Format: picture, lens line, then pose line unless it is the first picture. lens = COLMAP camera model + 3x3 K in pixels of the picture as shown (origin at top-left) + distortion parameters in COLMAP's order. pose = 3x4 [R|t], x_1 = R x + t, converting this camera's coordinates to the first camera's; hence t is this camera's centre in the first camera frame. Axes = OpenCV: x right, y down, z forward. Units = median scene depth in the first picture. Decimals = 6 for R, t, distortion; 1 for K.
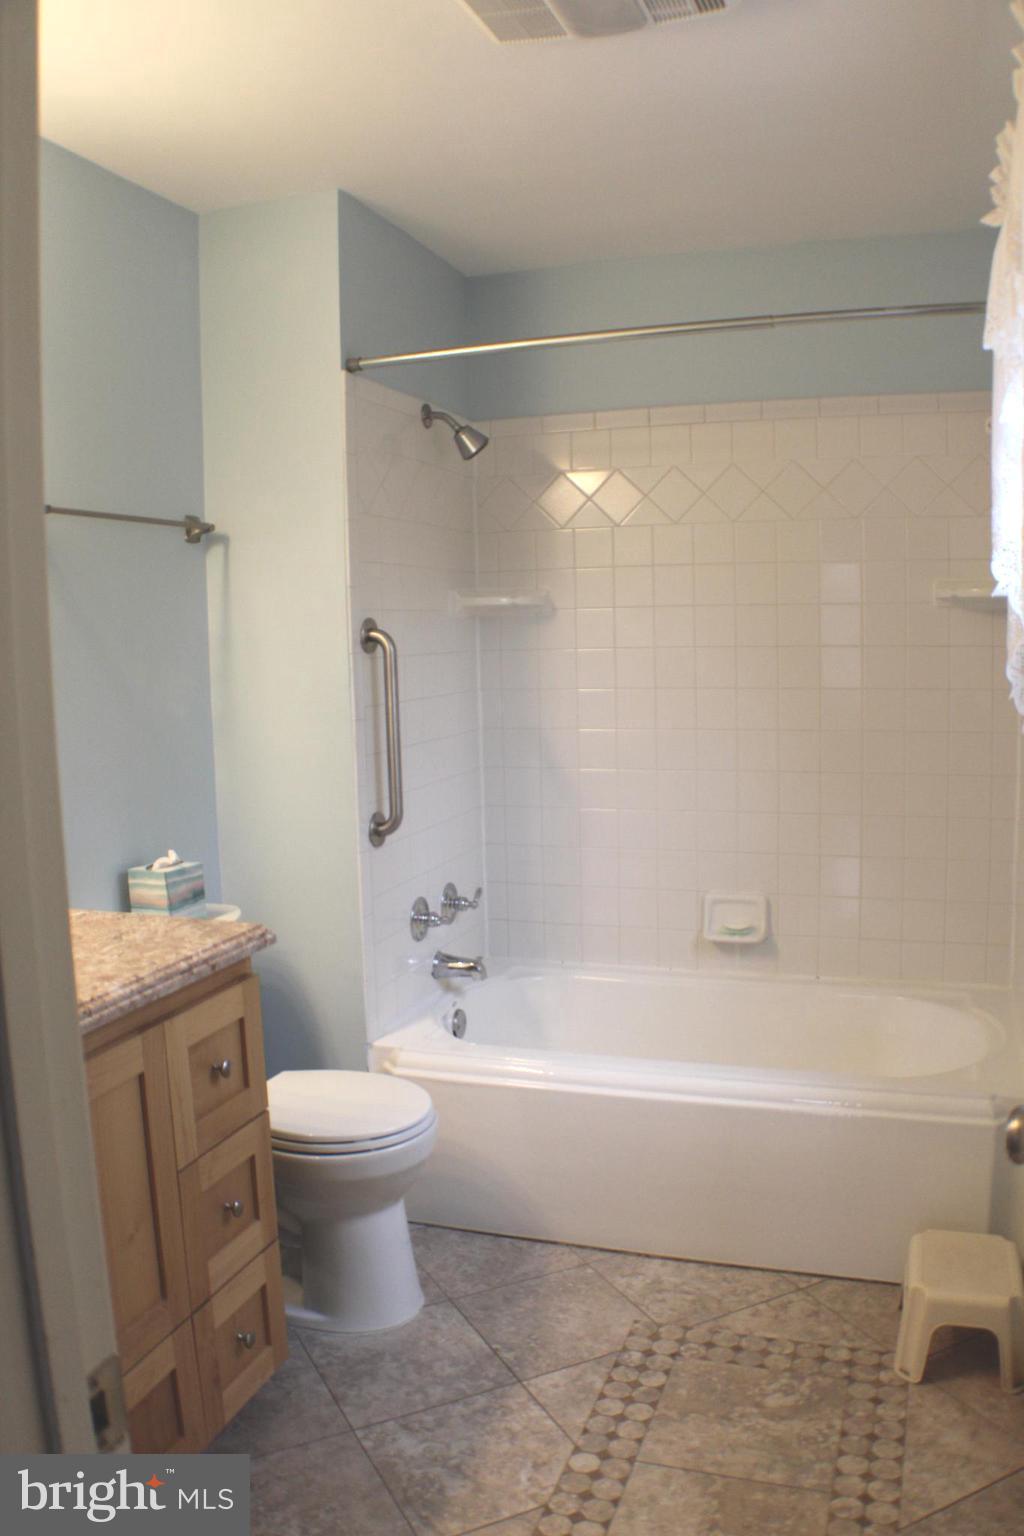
lens RADIAL K [[1243.7, 0, 512.0], [0, 1243.7, 768.0], [0, 0, 1]] dist [-0.230199, 0.104645]
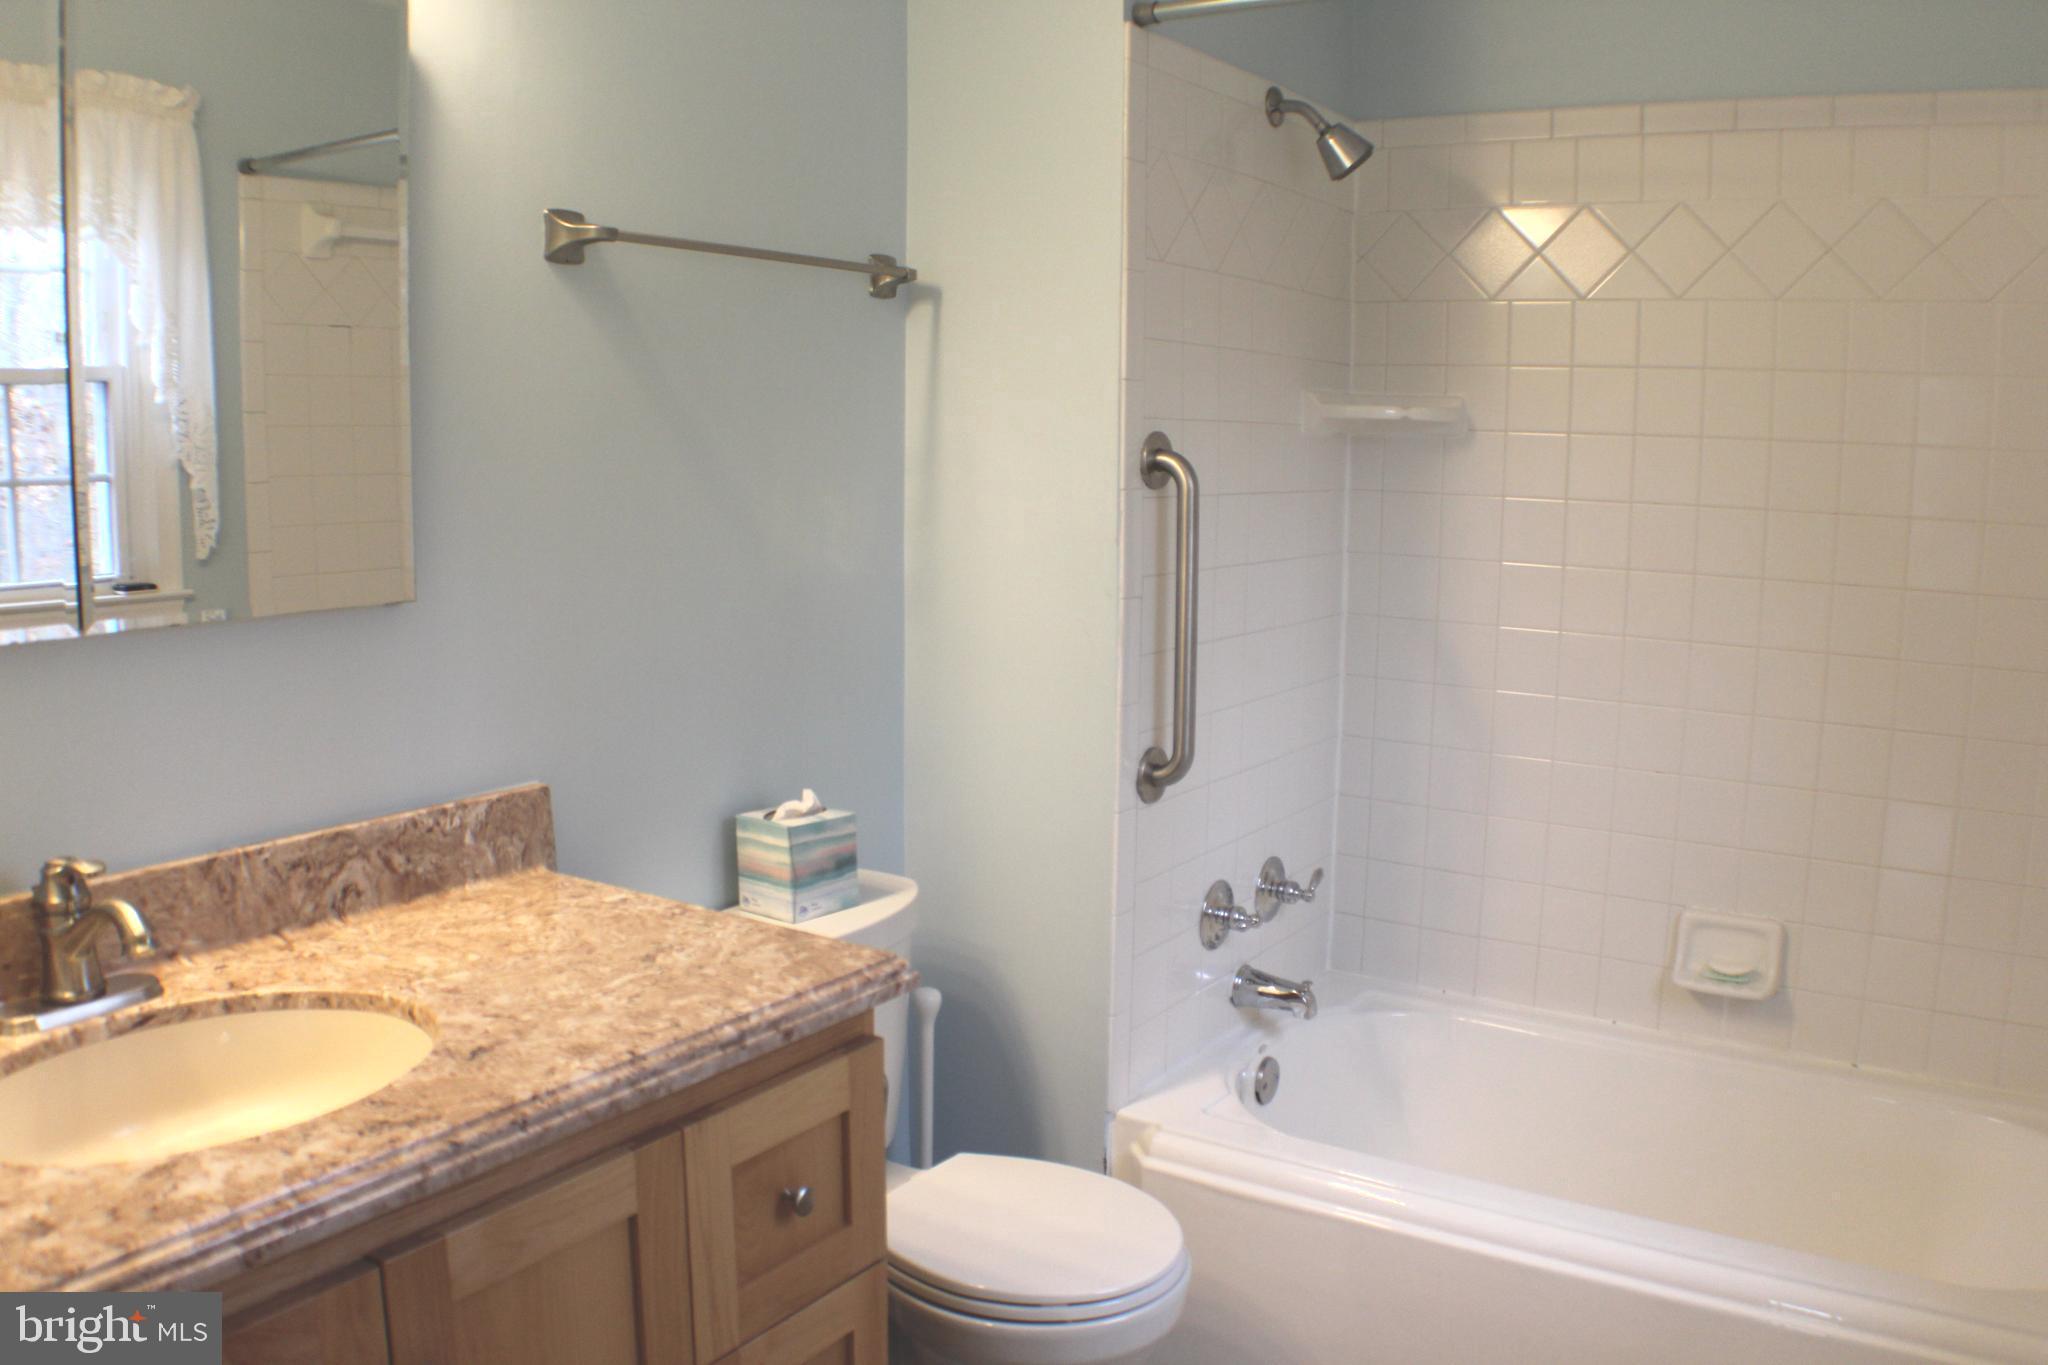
lens RADIAL K [[1666.3, 0, 1024.0], [0, 1666.3, 682.5], [0, 0, 1]] dist [-0.211819, 0.009000]
pose [[0.968299, 0.075187, -0.238209, 0.024623], [-0.065869, 0.996728, 0.046853, -0.031477], [0.240952, -0.029677, 0.970083, 0.184699]]
